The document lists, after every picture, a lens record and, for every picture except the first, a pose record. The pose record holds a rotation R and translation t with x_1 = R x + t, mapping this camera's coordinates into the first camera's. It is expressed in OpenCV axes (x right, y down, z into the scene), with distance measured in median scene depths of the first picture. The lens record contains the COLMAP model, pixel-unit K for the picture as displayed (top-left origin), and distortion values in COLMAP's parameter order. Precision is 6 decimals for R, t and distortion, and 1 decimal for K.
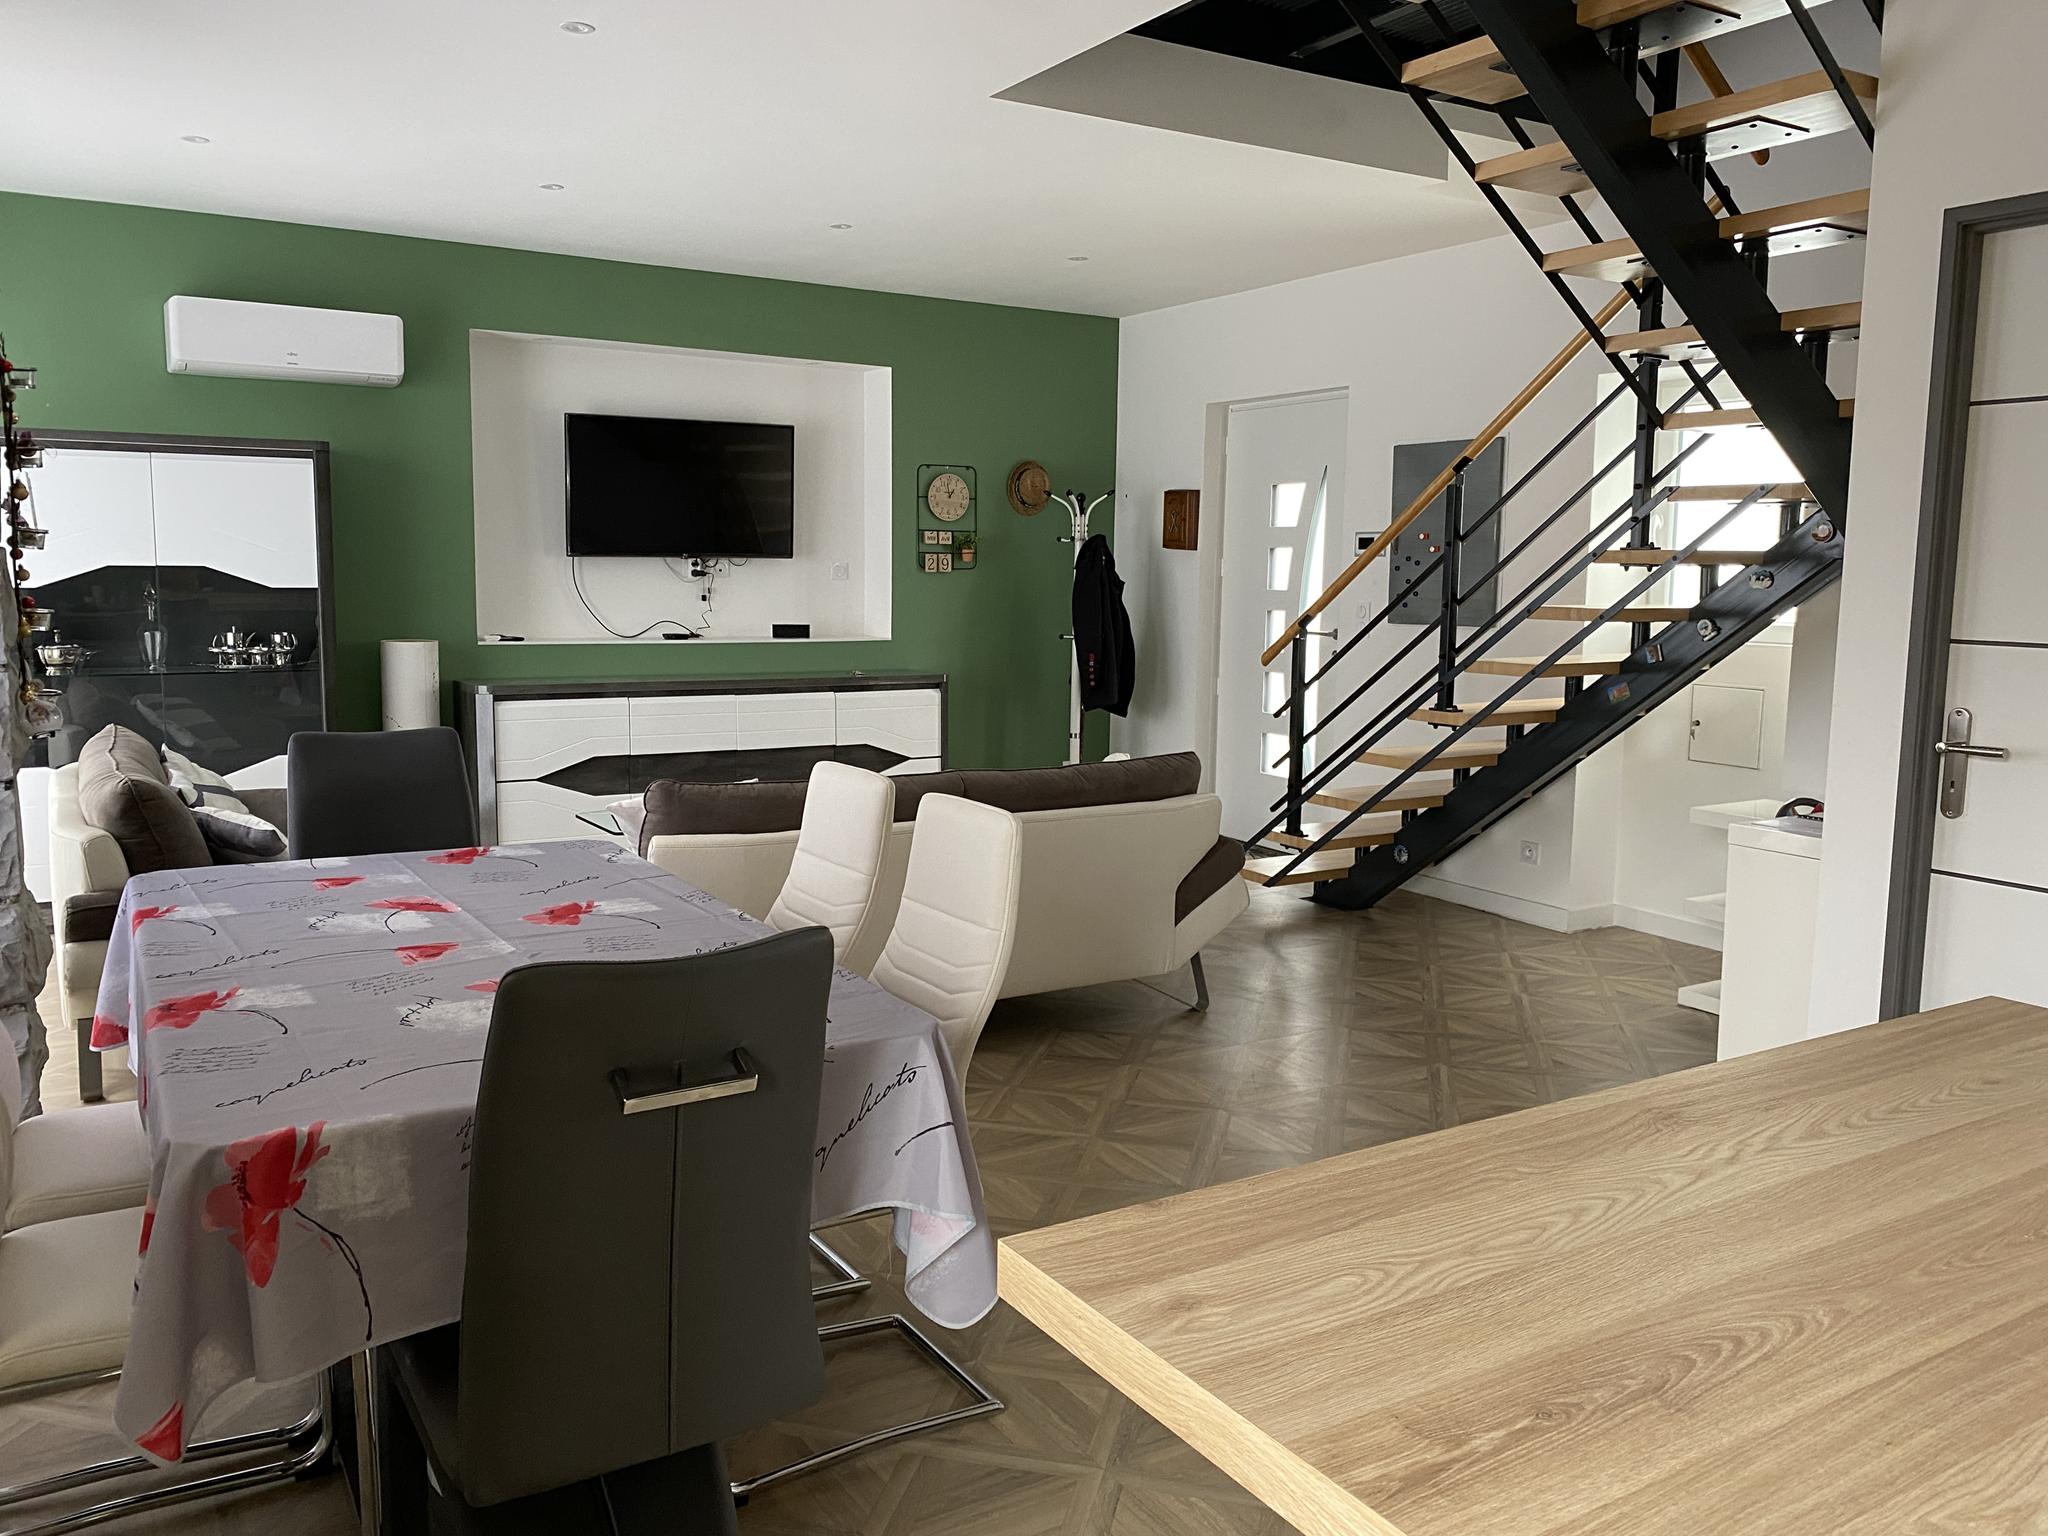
lens RADIAL K [[1525.0, 0, 1024.0], [0, 1525.0, 768.0], [0, 0, 1]] dist [0.127847, -0.364982]
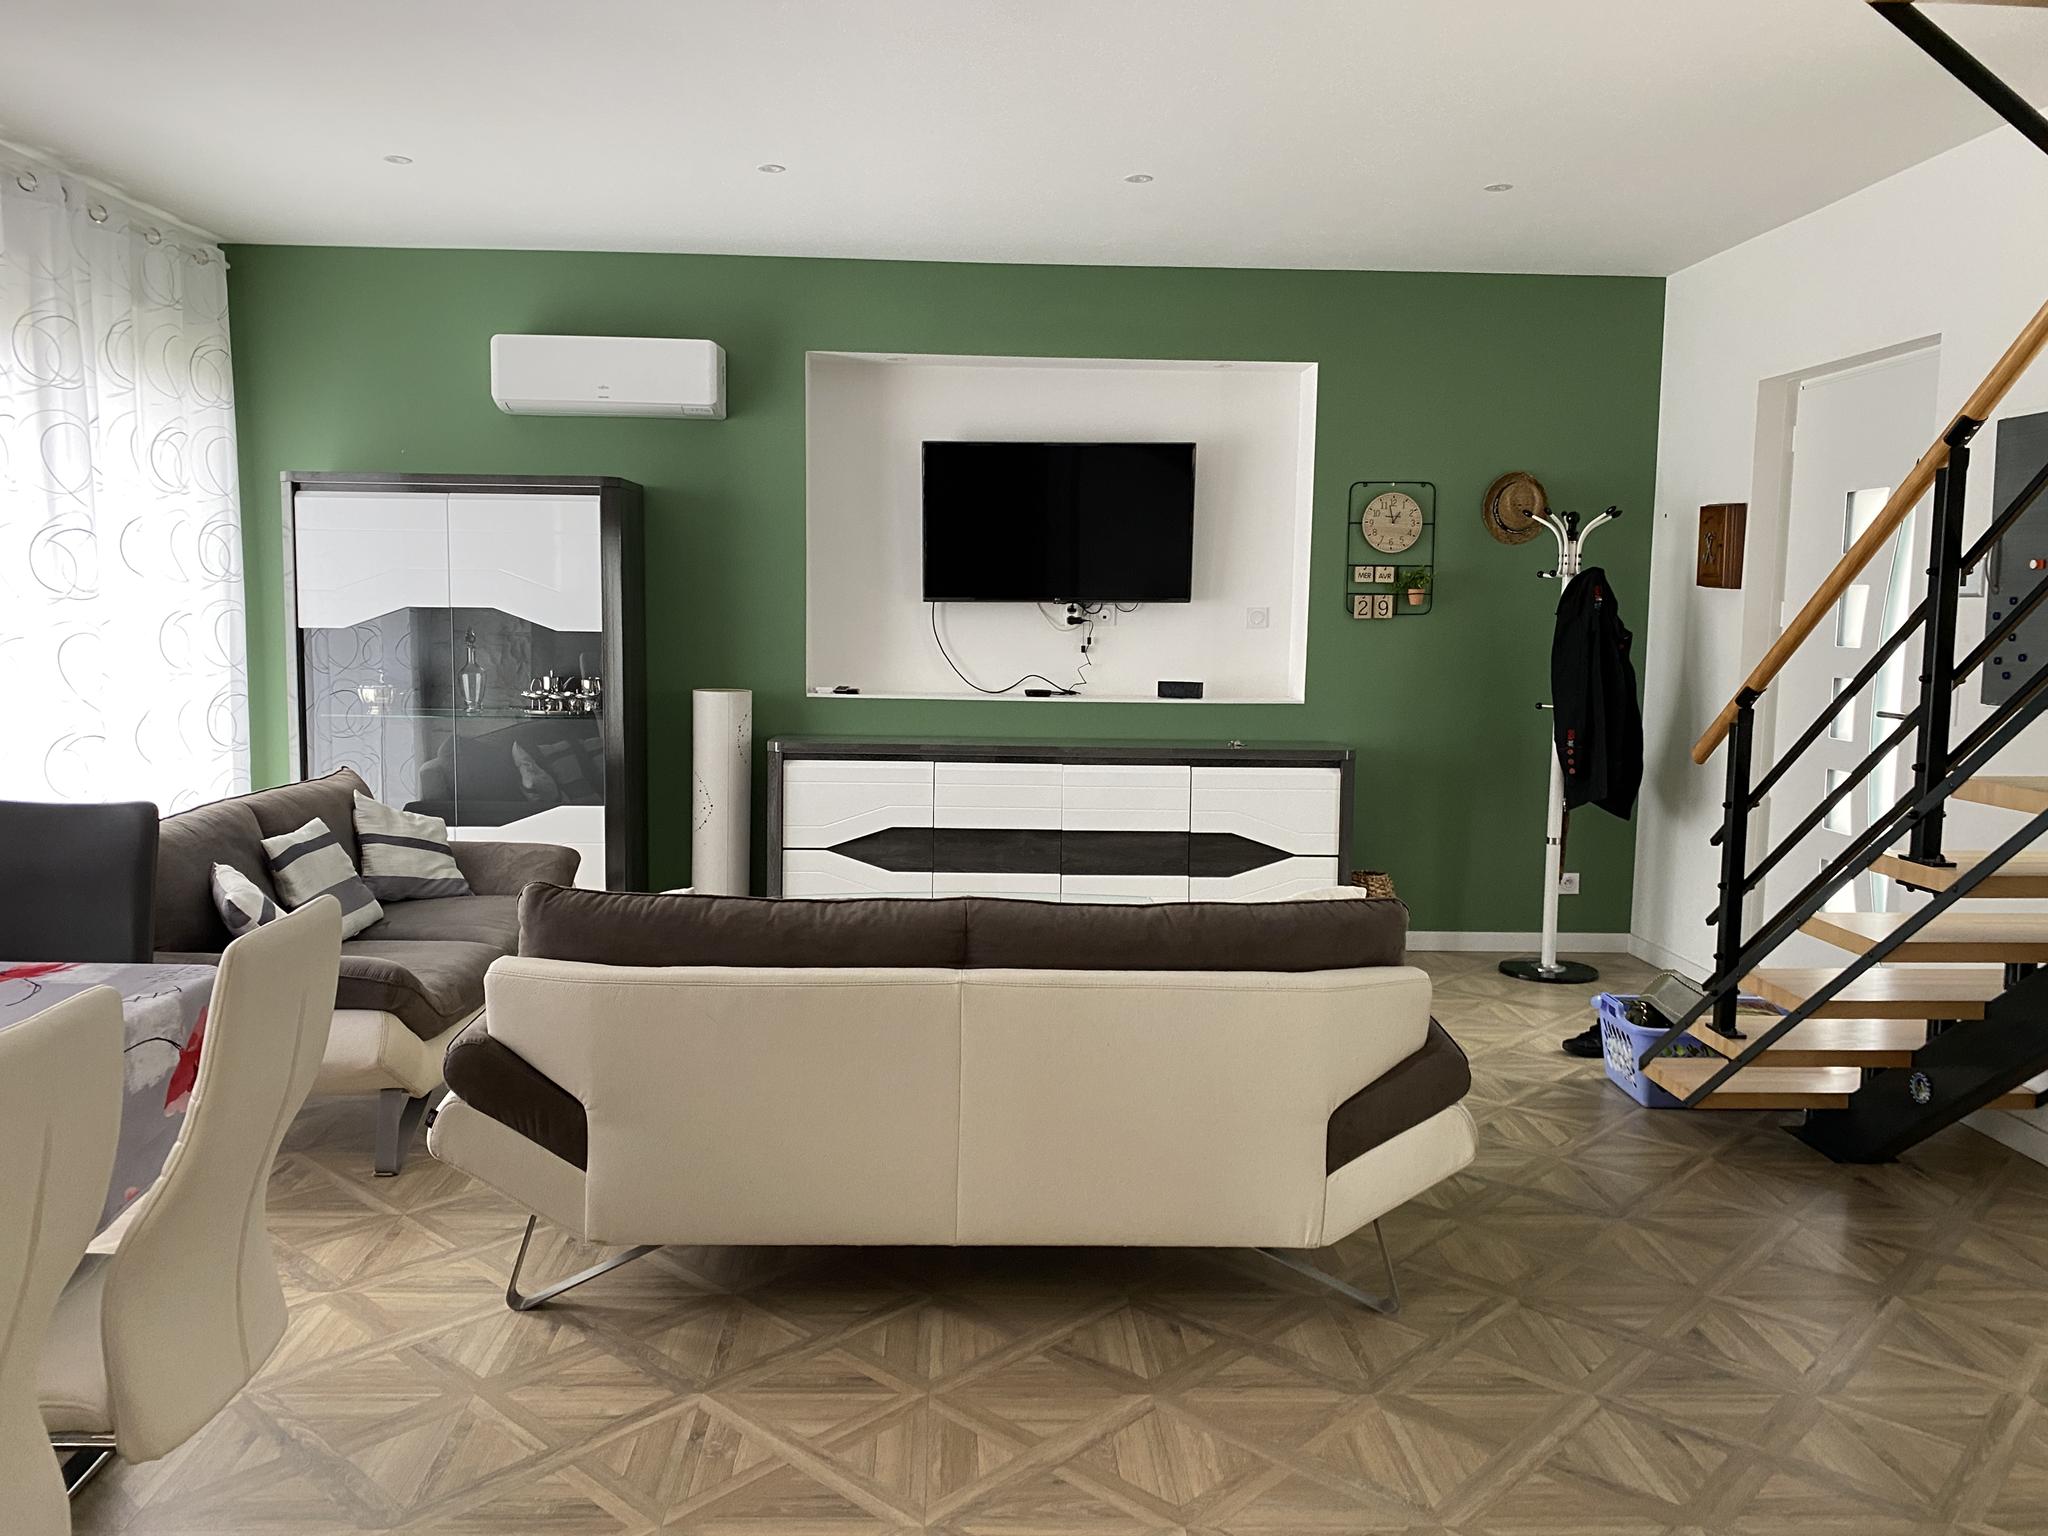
lens RADIAL K [[1525.0, 0, 1024.0], [0, 1525.0, 768.0], [0, 0, 1]] dist [0.127847, -0.364982]
pose [[0.864131, 0.052401, -0.500531, 0.194220], [-0.068778, 0.997529, -0.014309, -0.029909], [0.498545, 0.046790, 0.865600, 0.247637]]
